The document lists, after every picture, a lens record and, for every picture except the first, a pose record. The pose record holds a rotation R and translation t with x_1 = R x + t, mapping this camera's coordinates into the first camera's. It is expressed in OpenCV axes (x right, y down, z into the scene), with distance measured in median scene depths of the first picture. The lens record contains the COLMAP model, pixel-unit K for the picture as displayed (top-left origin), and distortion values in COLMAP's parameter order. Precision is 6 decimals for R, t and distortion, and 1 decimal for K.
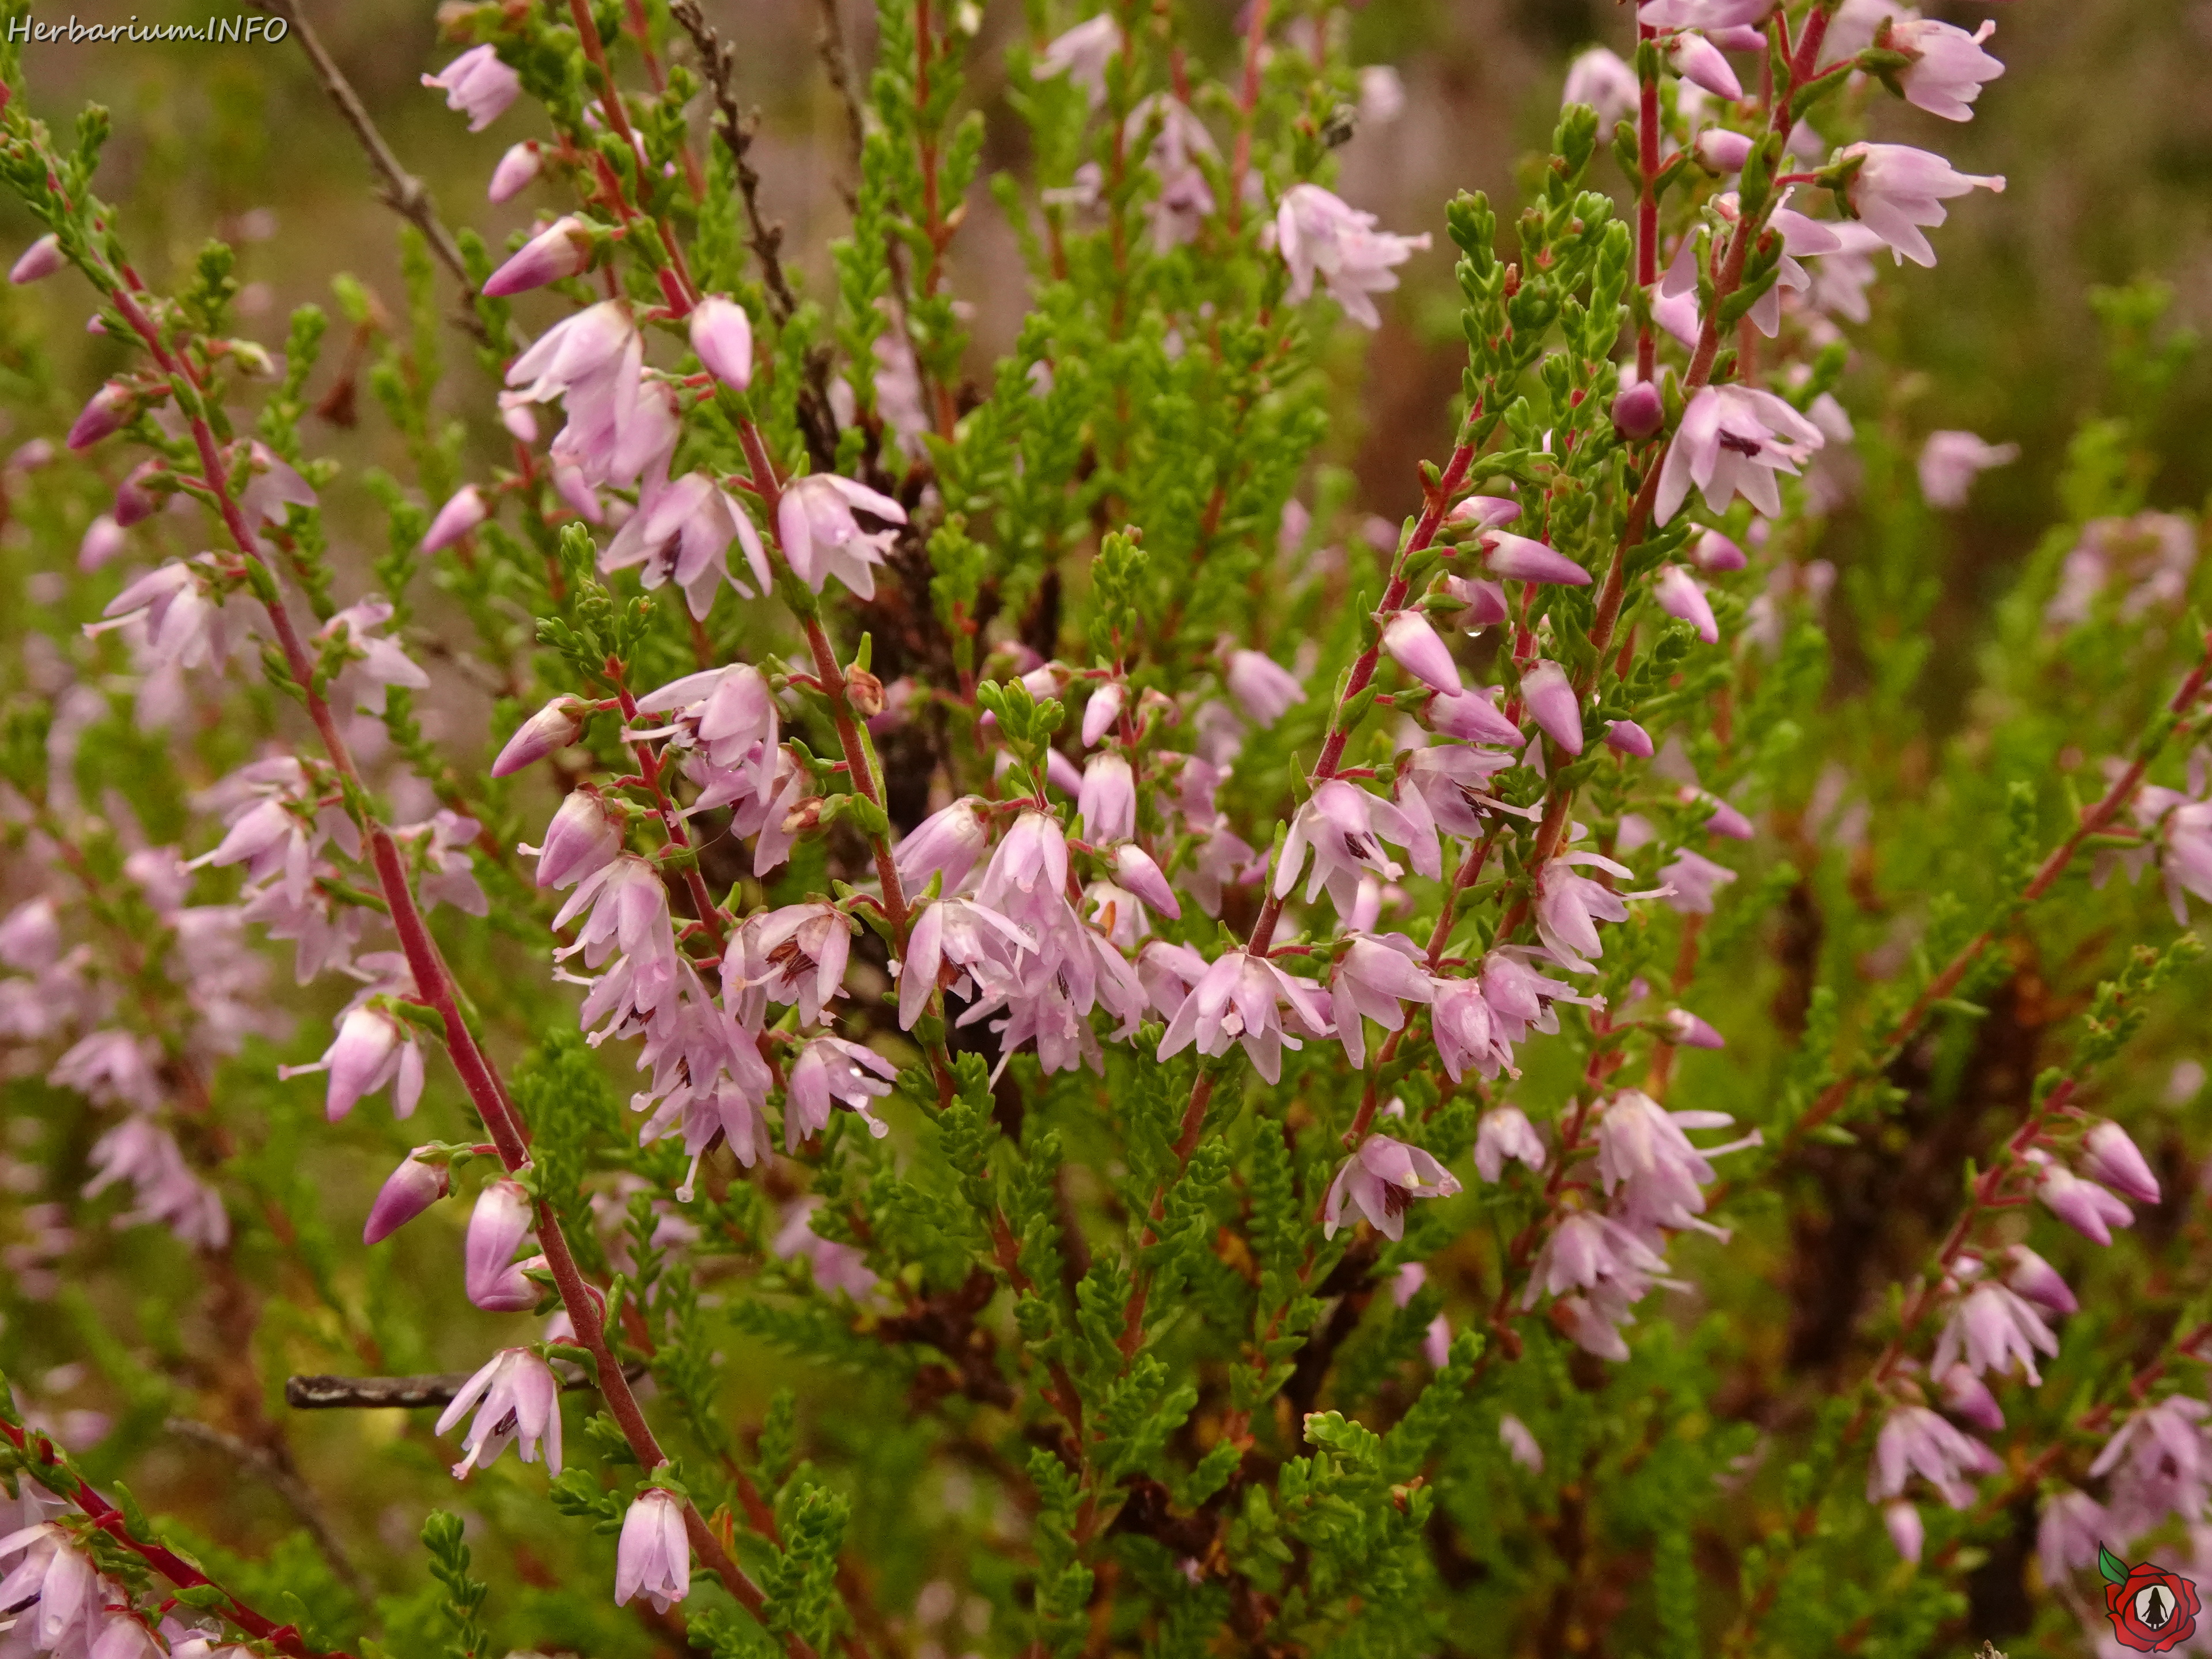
lens RADIAL K [[2760.0, 0, 1104.2], [0, 2760.0, 830.9], [0, 0, 1]] dist [-0.056215, 0.000000]
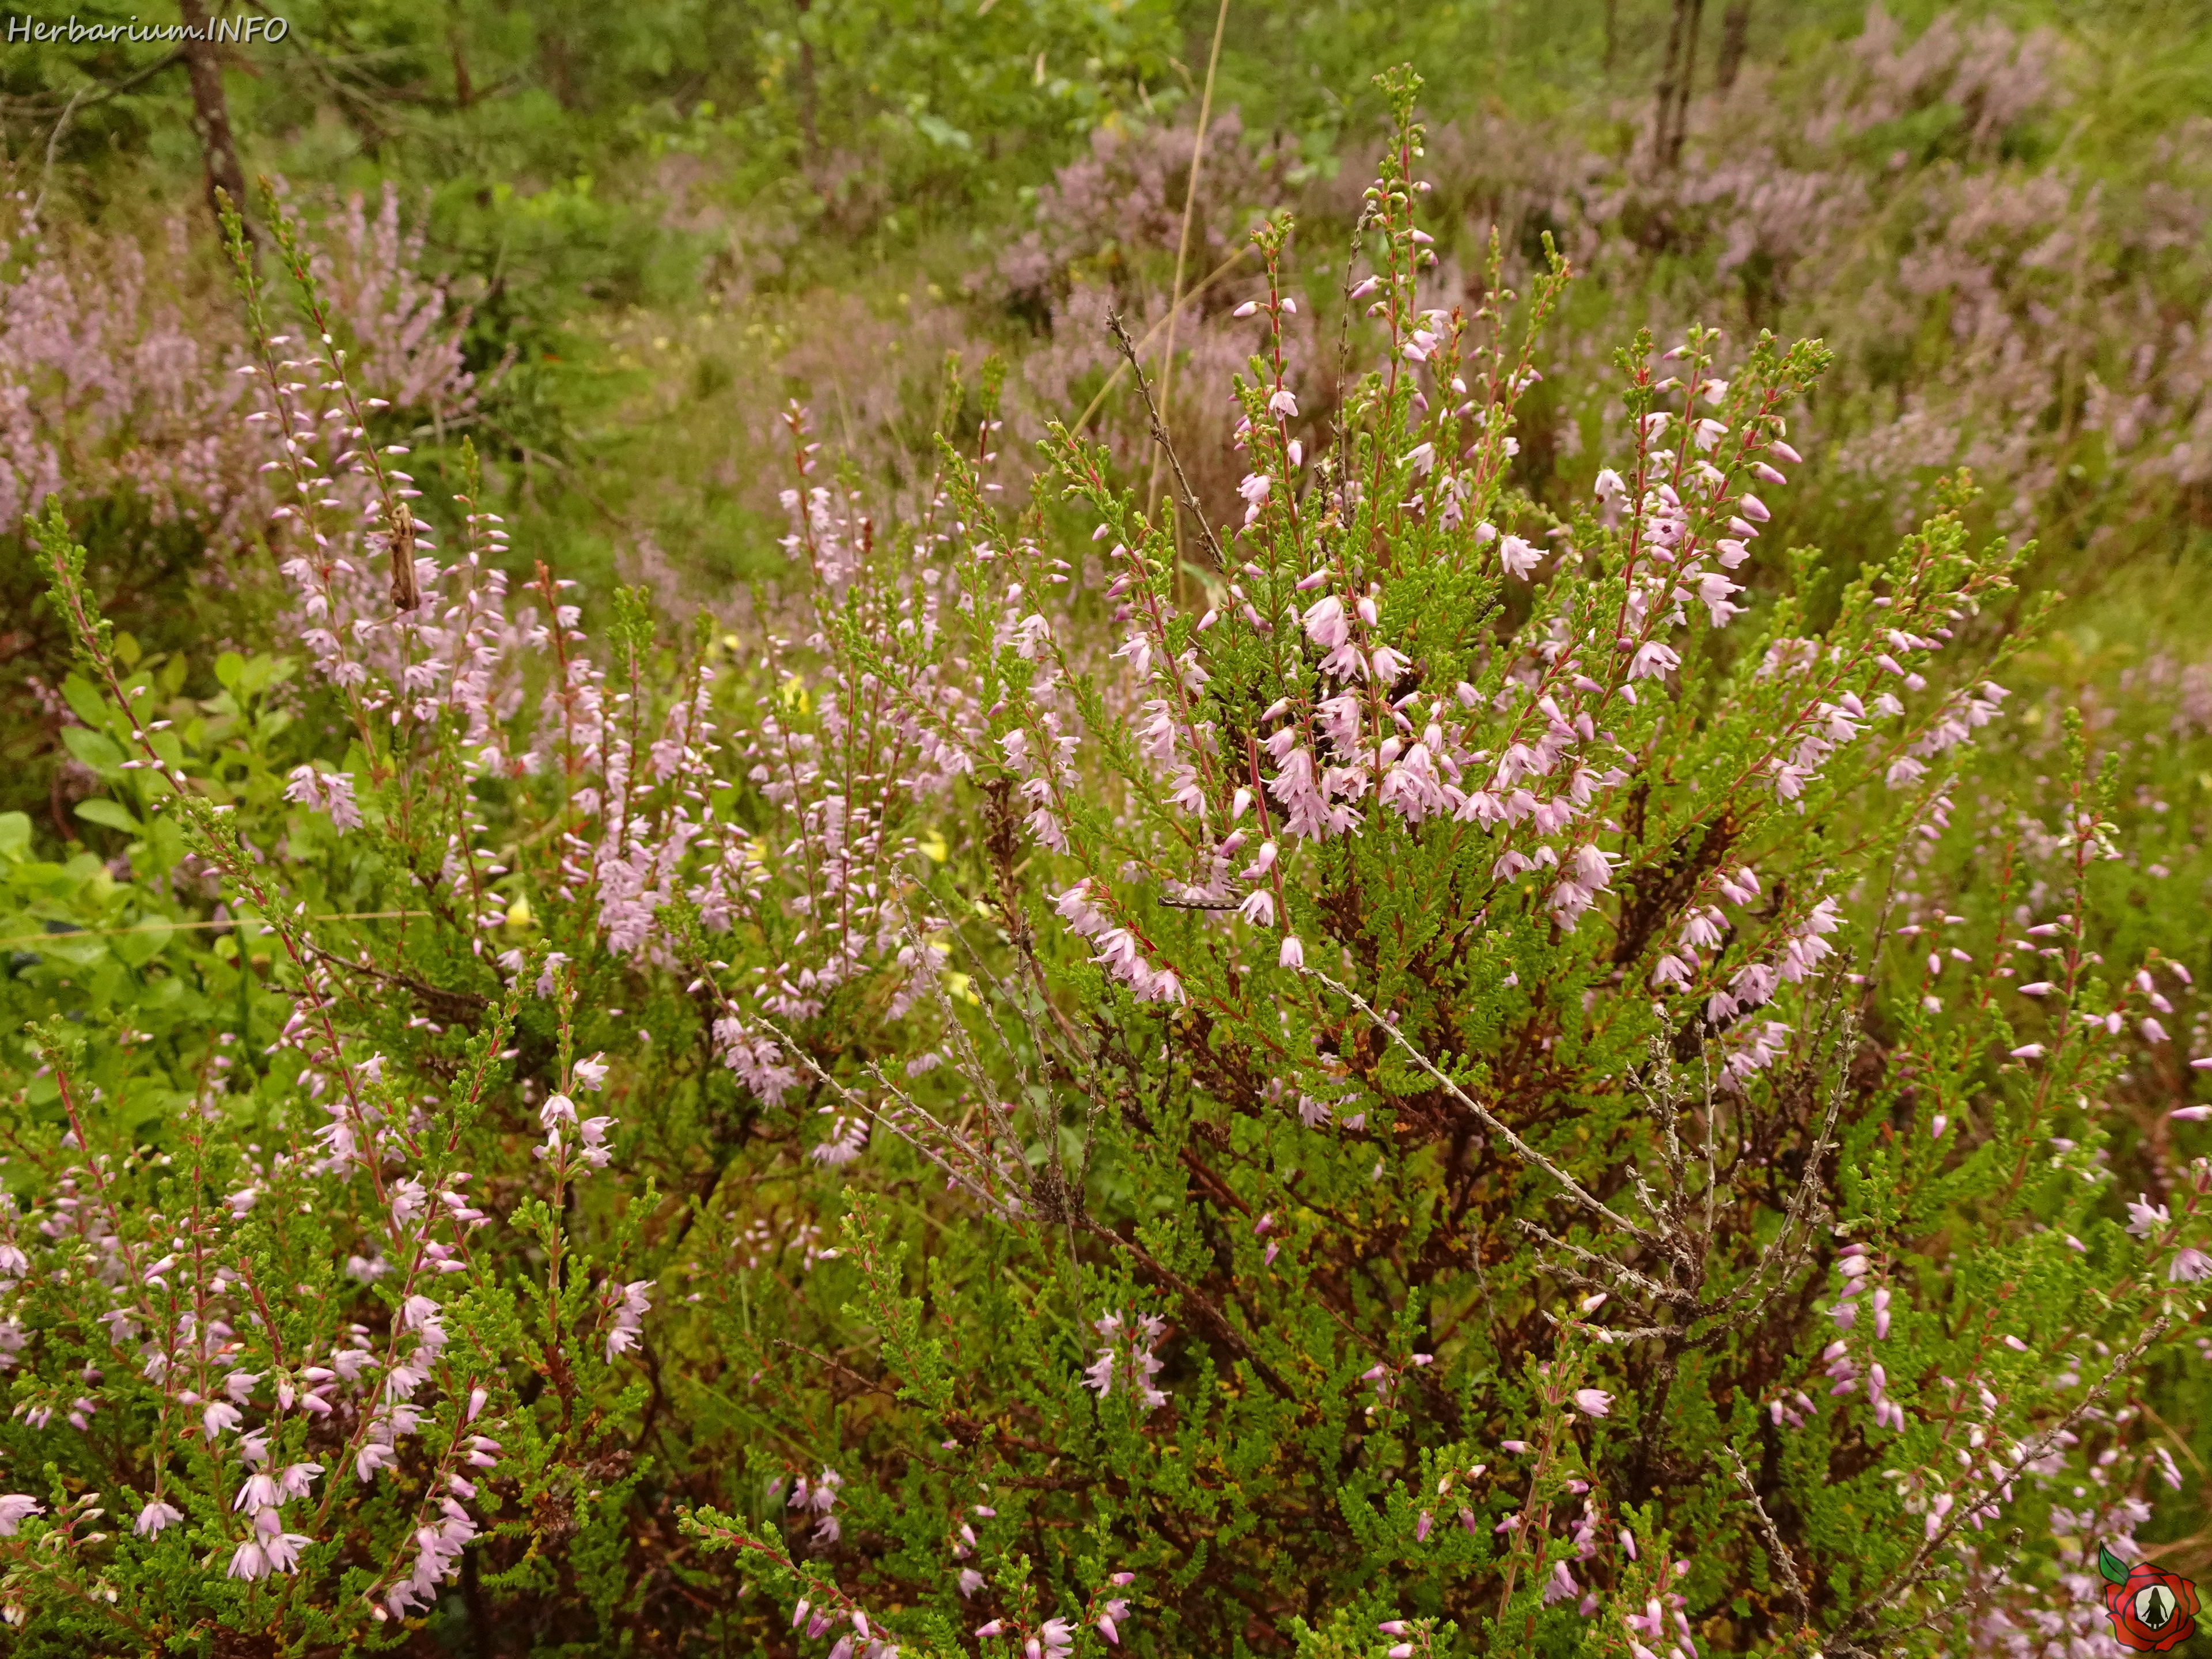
lens RADIAL K [[1553.5, 0, 1108.4], [0, 1553.5, 832.4], [0, 0, 1]] dist [0.008293, 0.001365]
pose [[0.994466, 0.086396, -0.059769, -0.263763], [-0.079800, 0.991255, 0.105099, -0.063987], [0.068327, -0.099748, 0.992664, -0.838234]]
